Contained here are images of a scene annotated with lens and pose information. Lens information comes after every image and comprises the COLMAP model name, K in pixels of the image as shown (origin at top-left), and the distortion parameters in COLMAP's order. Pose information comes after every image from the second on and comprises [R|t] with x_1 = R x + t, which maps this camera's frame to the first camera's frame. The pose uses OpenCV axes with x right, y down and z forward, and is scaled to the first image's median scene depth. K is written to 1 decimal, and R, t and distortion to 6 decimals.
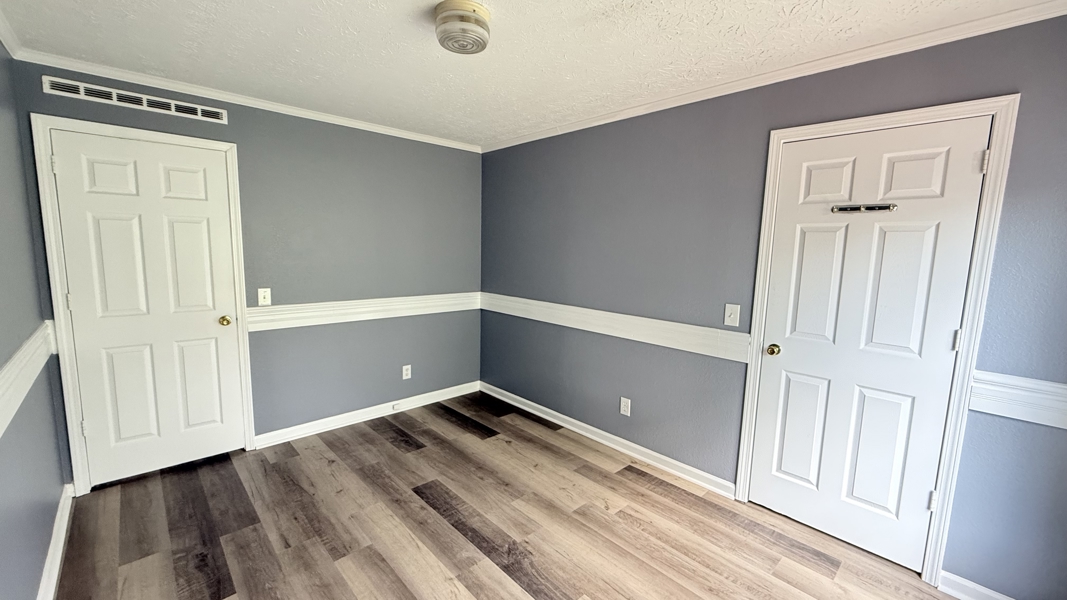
lens RADIAL K [[424.0, 0, 538.6], [0, 424.0, 300.7], [0, 0, 1]] dist [0.000187, -0.000354]
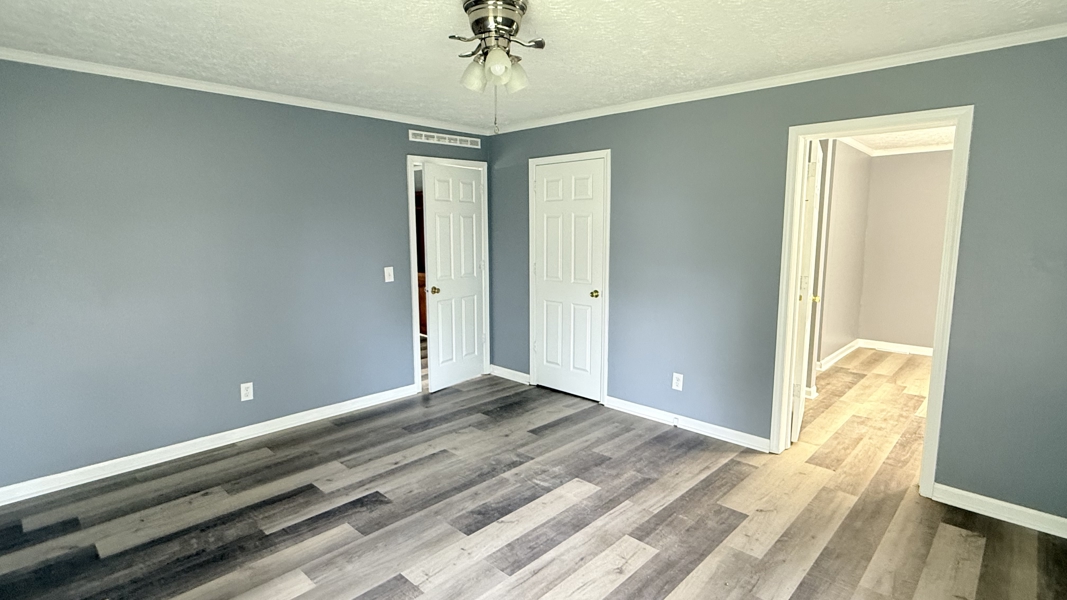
lens RADIAL K [[531.2, 0, 533.7], [0, 531.2, 301.2], [0, 0, 1]] dist [-0.000711, -0.002773]
pose [[0.039231, 0.113652, -0.992746, 0.898416], [-0.113241, 0.987616, 0.108590, -0.089664], [0.992793, 0.108159, 0.051615, 0.824466]]
